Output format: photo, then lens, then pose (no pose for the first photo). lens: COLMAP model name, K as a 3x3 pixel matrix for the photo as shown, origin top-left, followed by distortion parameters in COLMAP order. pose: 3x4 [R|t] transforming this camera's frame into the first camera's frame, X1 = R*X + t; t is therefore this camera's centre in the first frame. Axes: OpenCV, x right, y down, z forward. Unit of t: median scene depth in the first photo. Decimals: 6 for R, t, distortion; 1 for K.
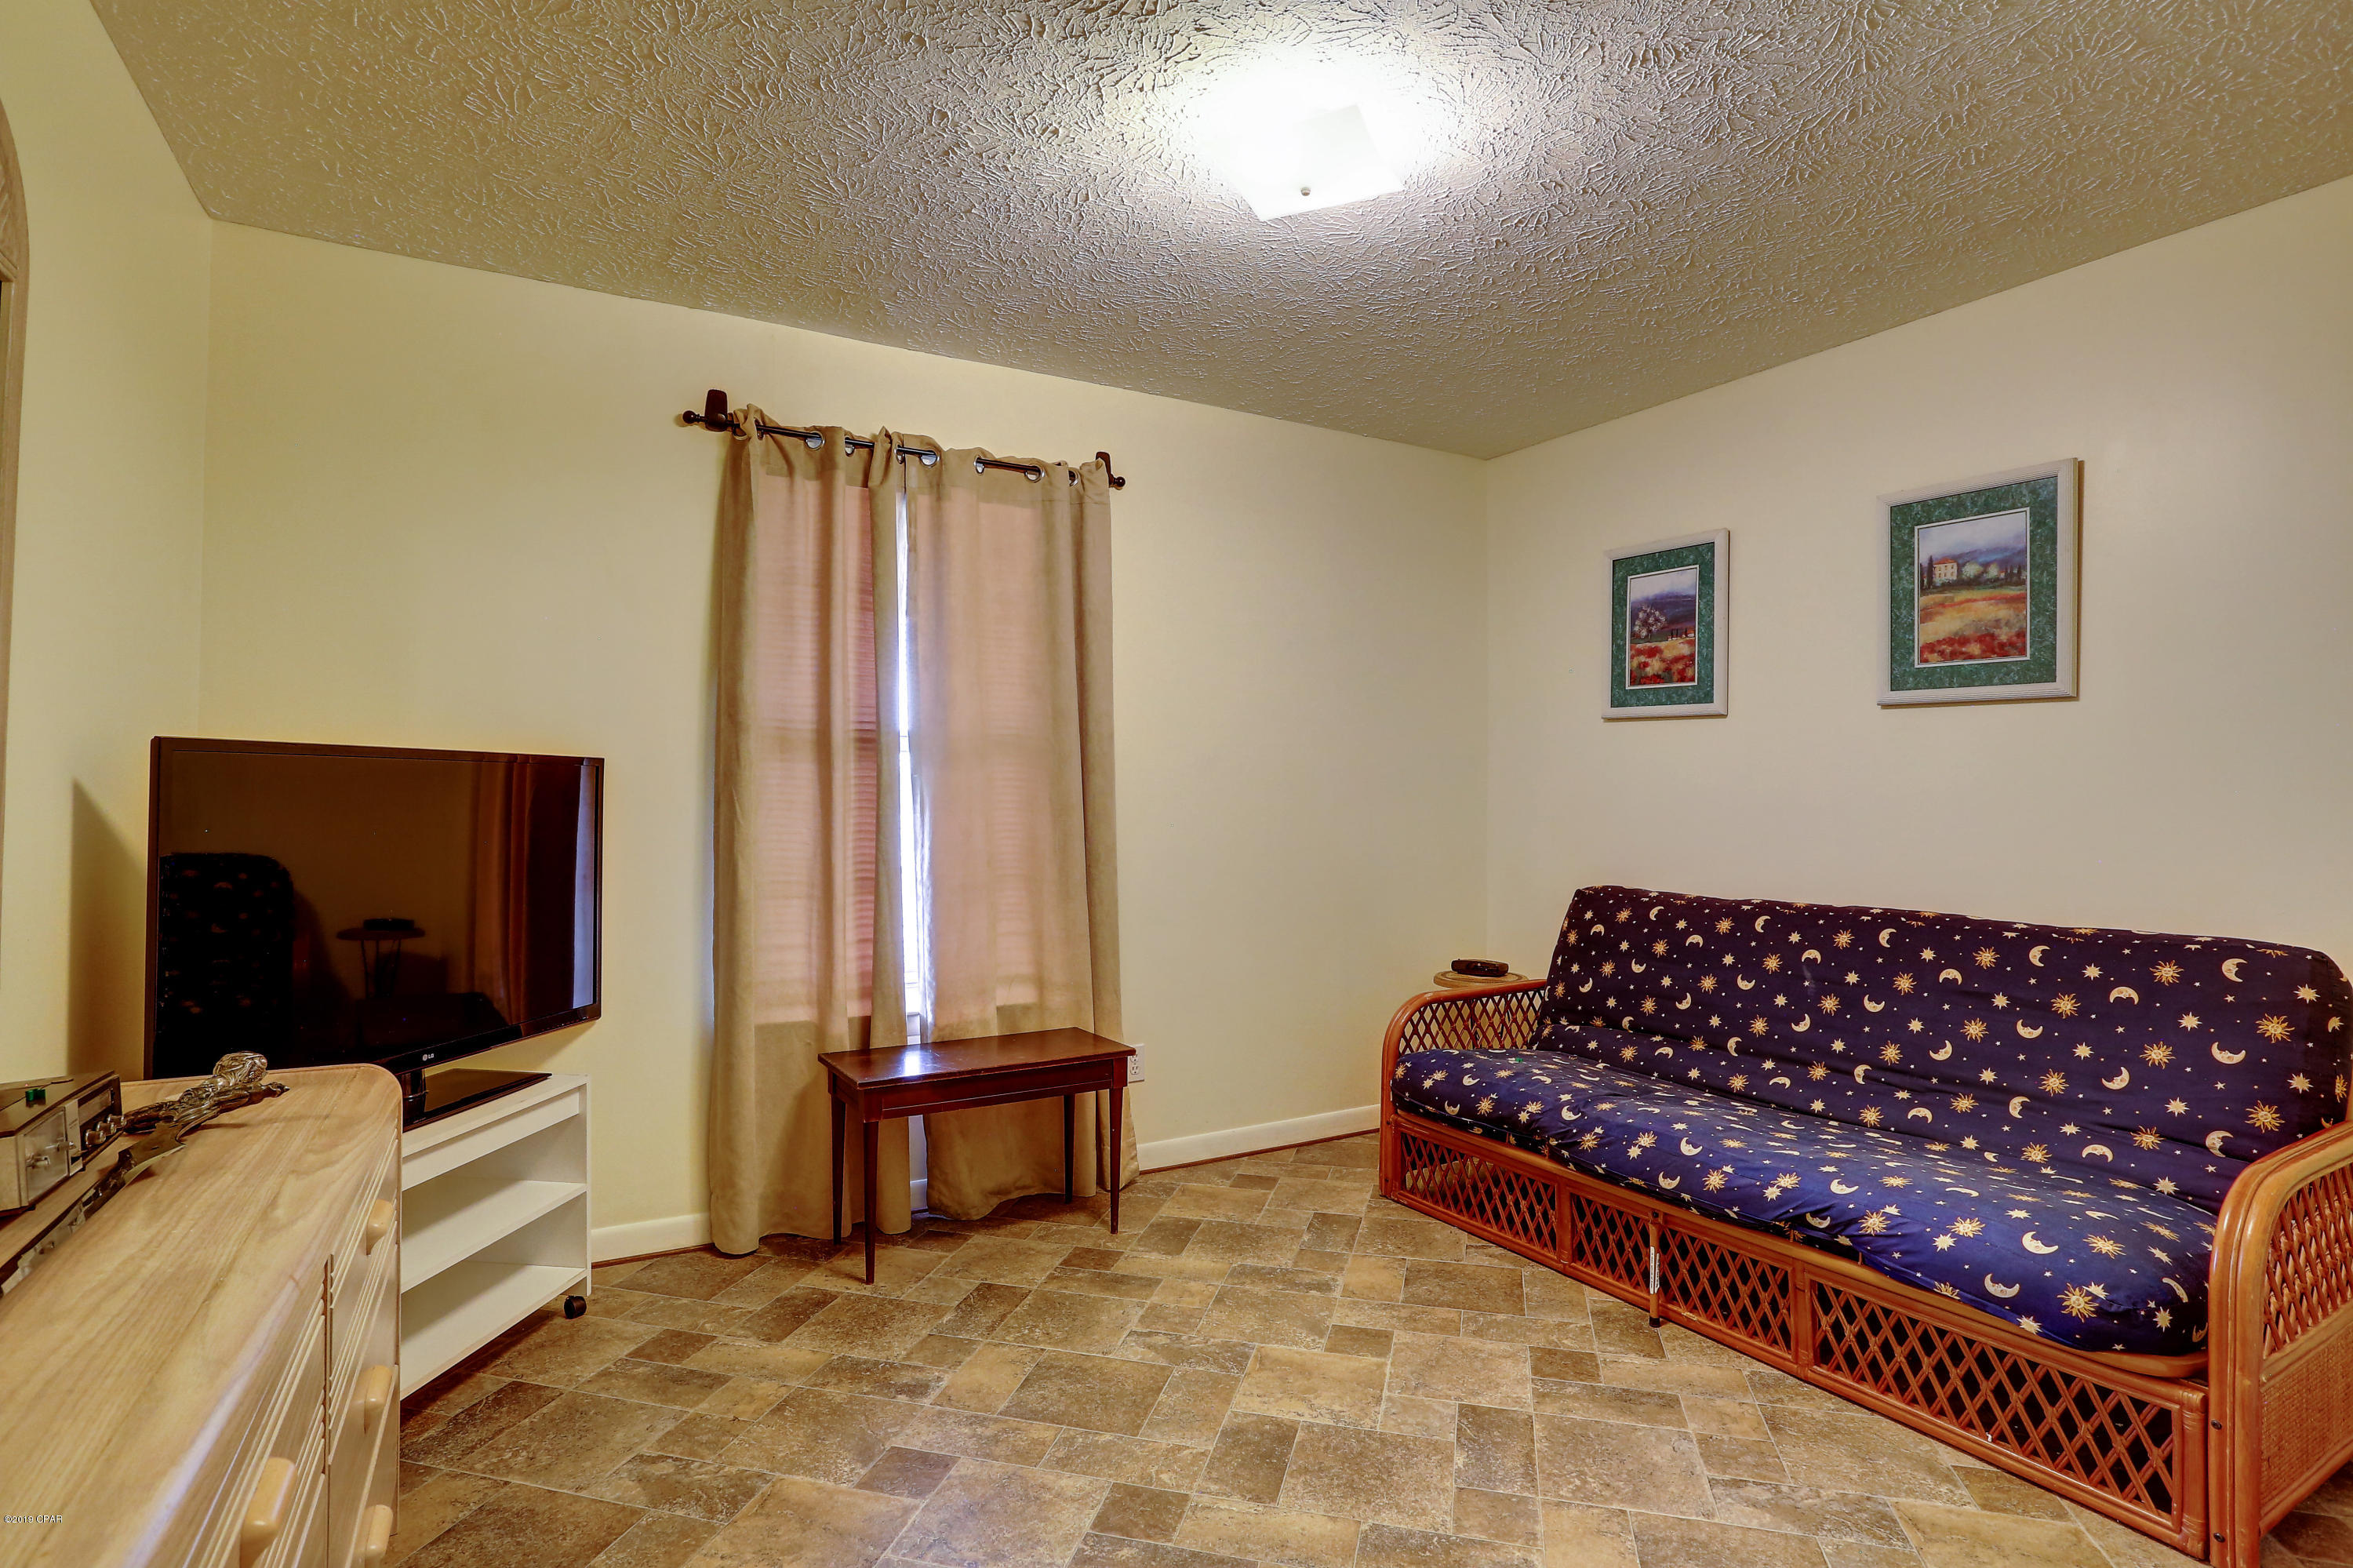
lens RADIAL K [[1102.2, 0, 1175.9], [0, 1102.2, 787.1], [0, 0, 1]] dist [0.000082, 0.000007]
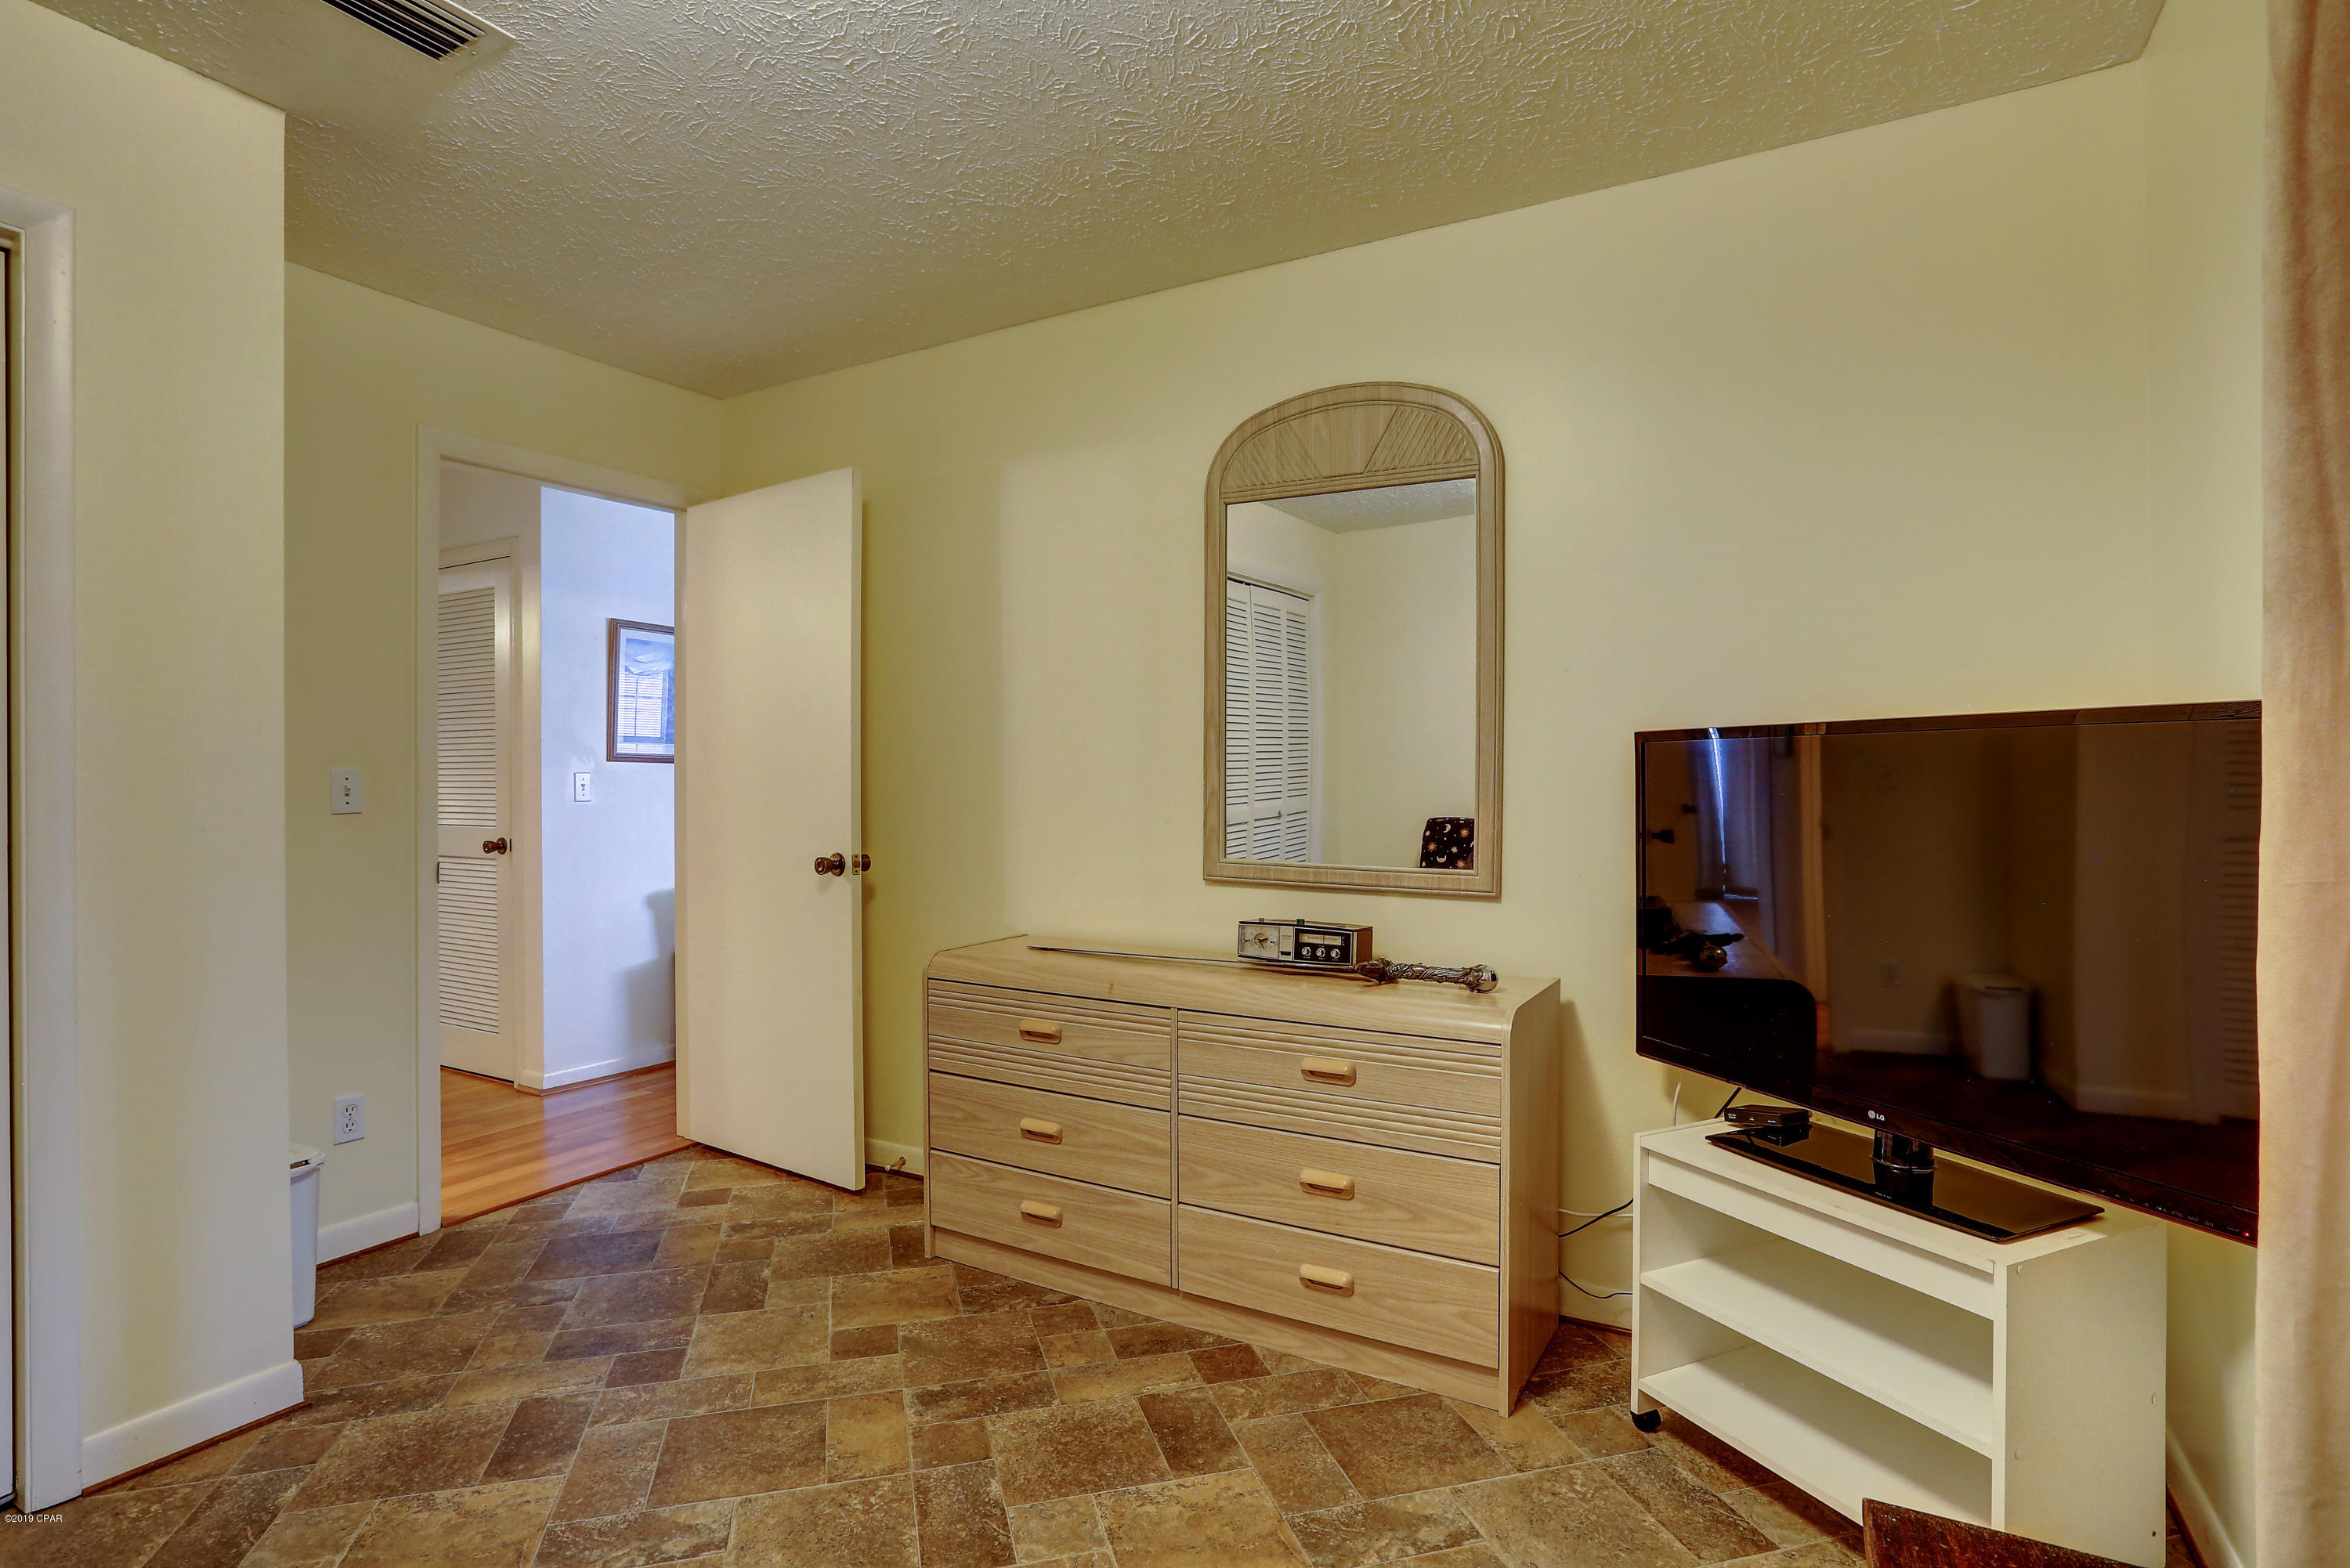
lens RADIAL K [[1208.6, 0, 1175.7], [0, 1208.6, 784.6], [0, 0, 1]] dist [-0.007694, 0.003934]
pose [[-0.868220, -0.003023, -0.496170, 0.110980], [-0.000995, 0.999990, -0.004352, 0.016865], [0.496178, -0.003285, -0.868214, 2.181908]]
